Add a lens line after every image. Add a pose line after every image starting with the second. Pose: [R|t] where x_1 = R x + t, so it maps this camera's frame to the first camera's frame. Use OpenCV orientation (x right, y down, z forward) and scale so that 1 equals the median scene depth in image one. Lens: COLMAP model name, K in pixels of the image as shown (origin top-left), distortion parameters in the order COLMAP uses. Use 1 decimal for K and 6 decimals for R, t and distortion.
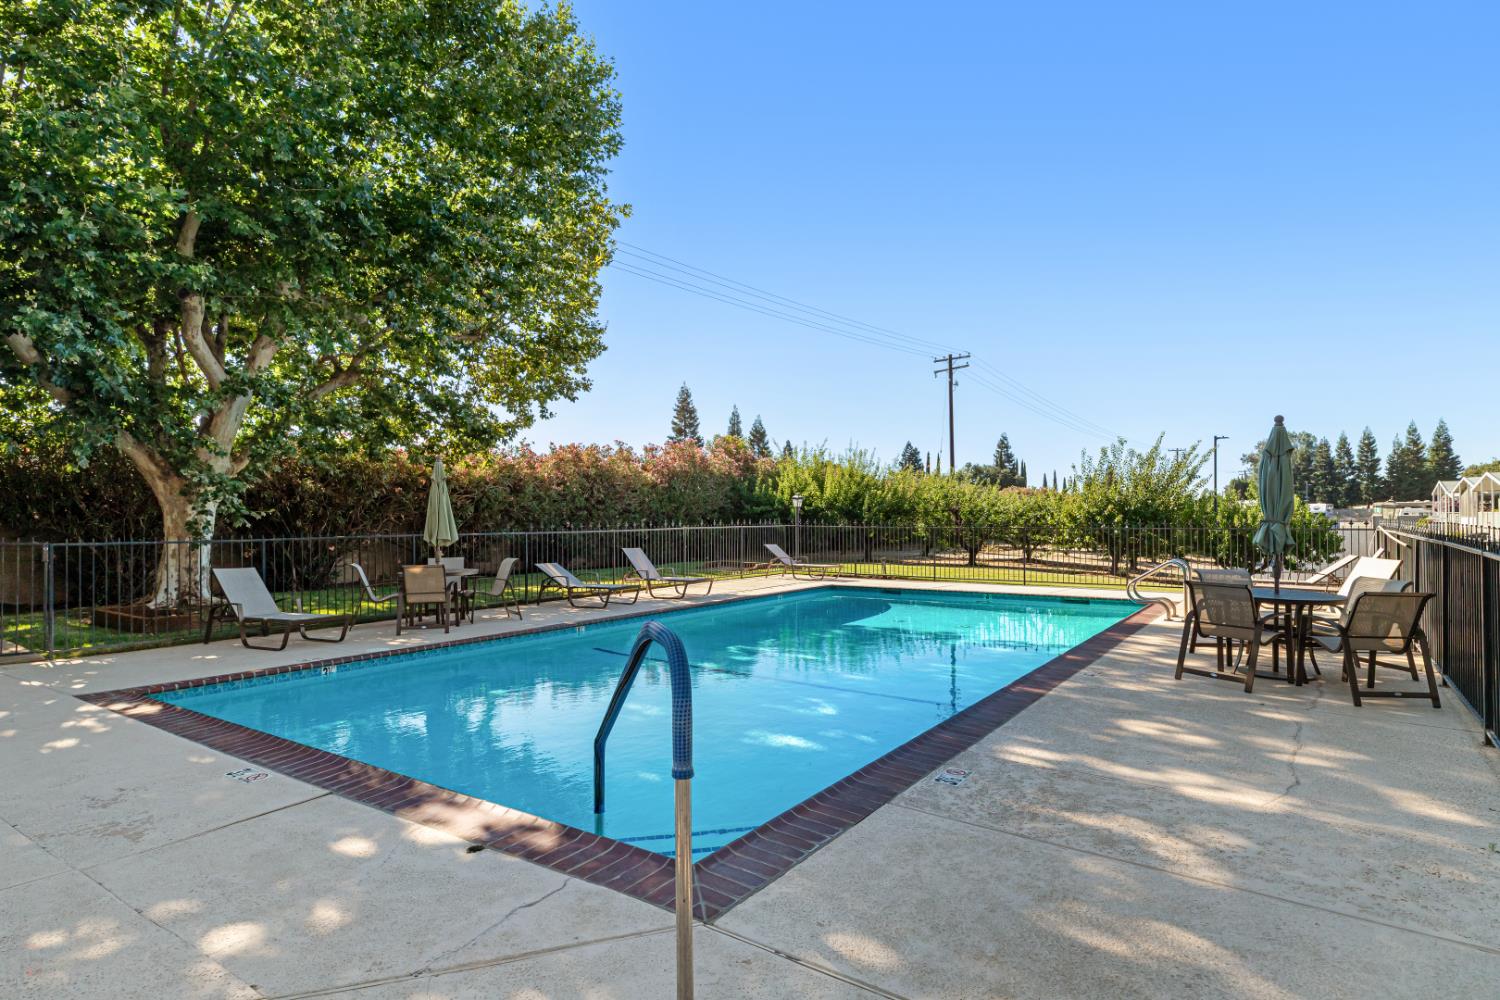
lens RADIAL K [[801.2, 0, 751.2], [0, 801.2, 518.0], [0, 0, 1]] dist [0.000349, -0.000020]
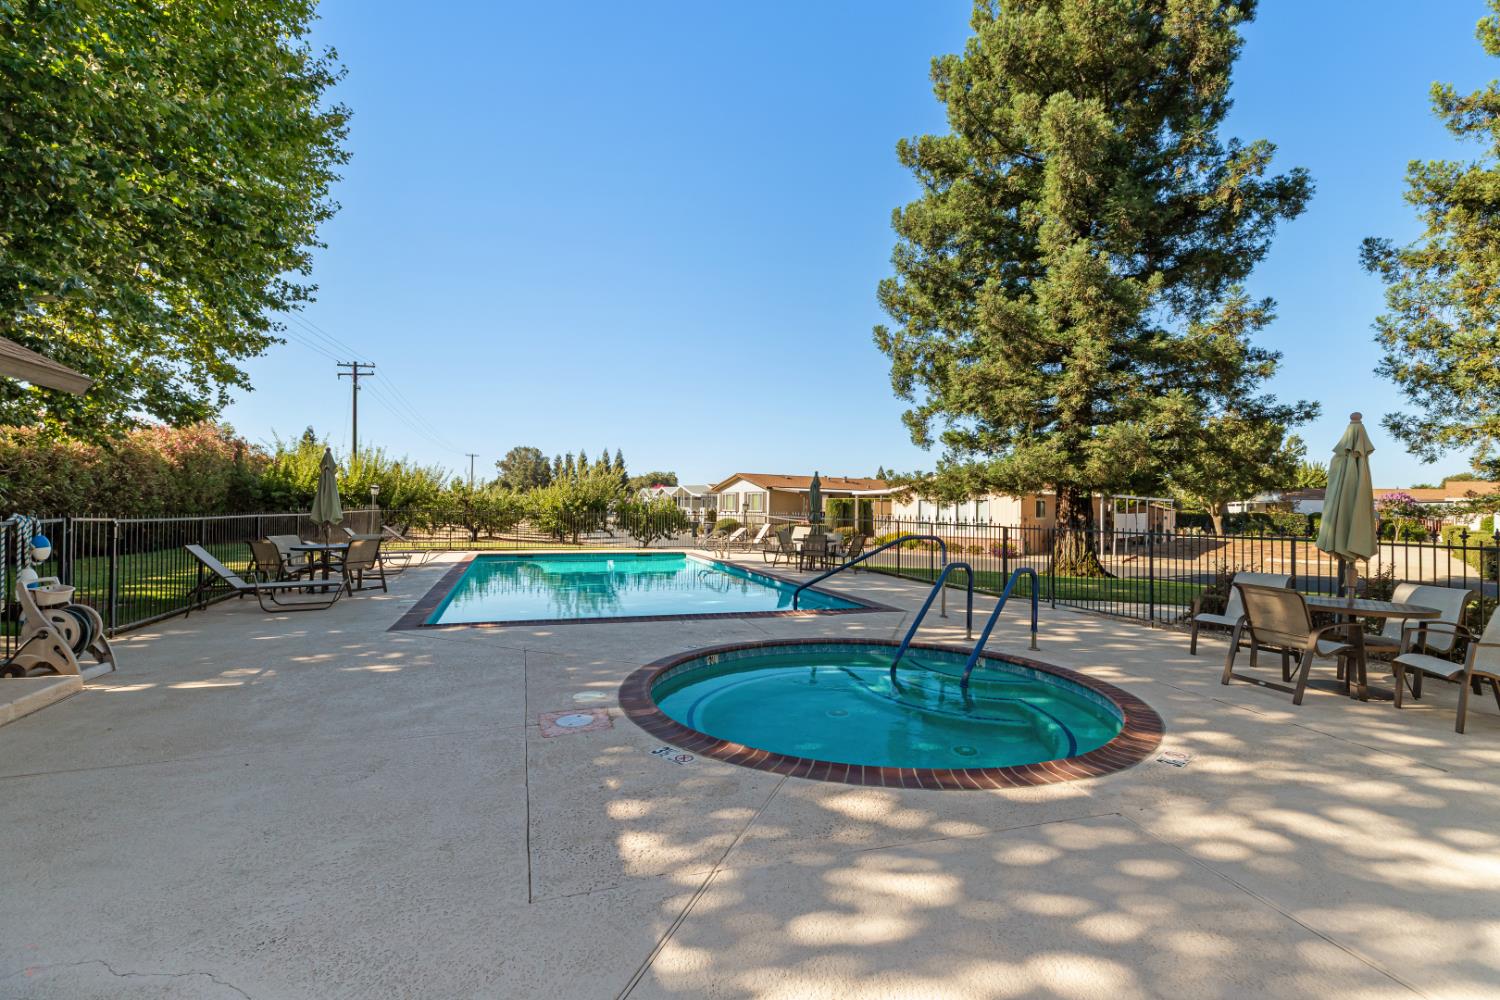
lens RADIAL K [[699.8, 0, 750.0], [0, 699.8, 500.0], [0, 0, 1]] dist [0.006755, 0.000412]
pose [[0.589825, 0.024410, 0.807162, -0.219002], [-0.014790, 0.999702, -0.019425, 0.002808], [-0.807396, -0.000481, 0.590010, -0.037358]]
